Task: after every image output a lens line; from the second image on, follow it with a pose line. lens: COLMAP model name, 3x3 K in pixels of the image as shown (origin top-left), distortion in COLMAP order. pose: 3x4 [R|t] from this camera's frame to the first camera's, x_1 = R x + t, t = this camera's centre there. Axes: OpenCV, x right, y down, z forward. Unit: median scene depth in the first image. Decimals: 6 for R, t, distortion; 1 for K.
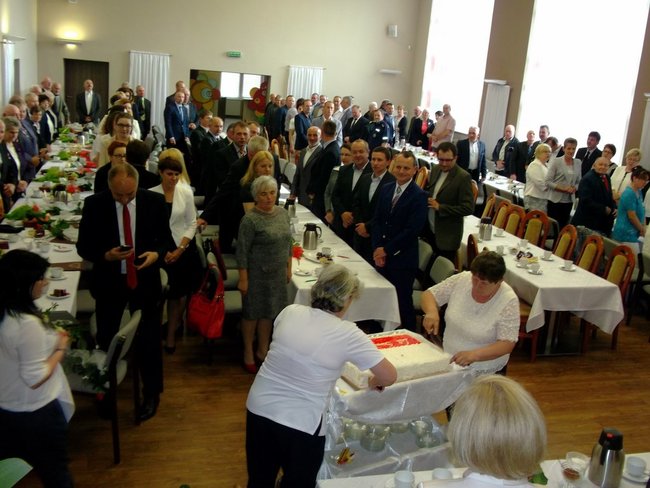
lens RADIAL K [[712.0, 0, 324.9], [0, 712.0, 246.5], [0, 0, 1]] dist [0.010922, 0.000000]
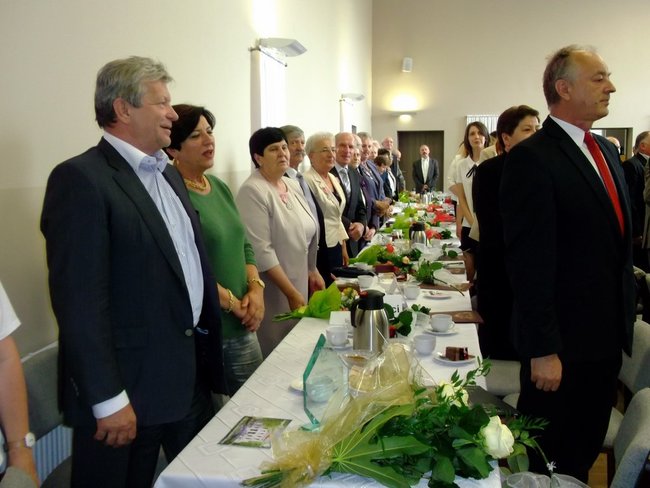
lens RADIAL K [[712.0, 0, 325.2], [0, 712.0, 243.2], [0, 0, 1]] dist [0.010922, 0.000000]
pose [[0.908287, -0.050379, -0.415302, -0.128410], [-0.011002, 0.989502, -0.144097, 0.033603], [0.418202, 0.135450, 0.898198, 0.253999]]
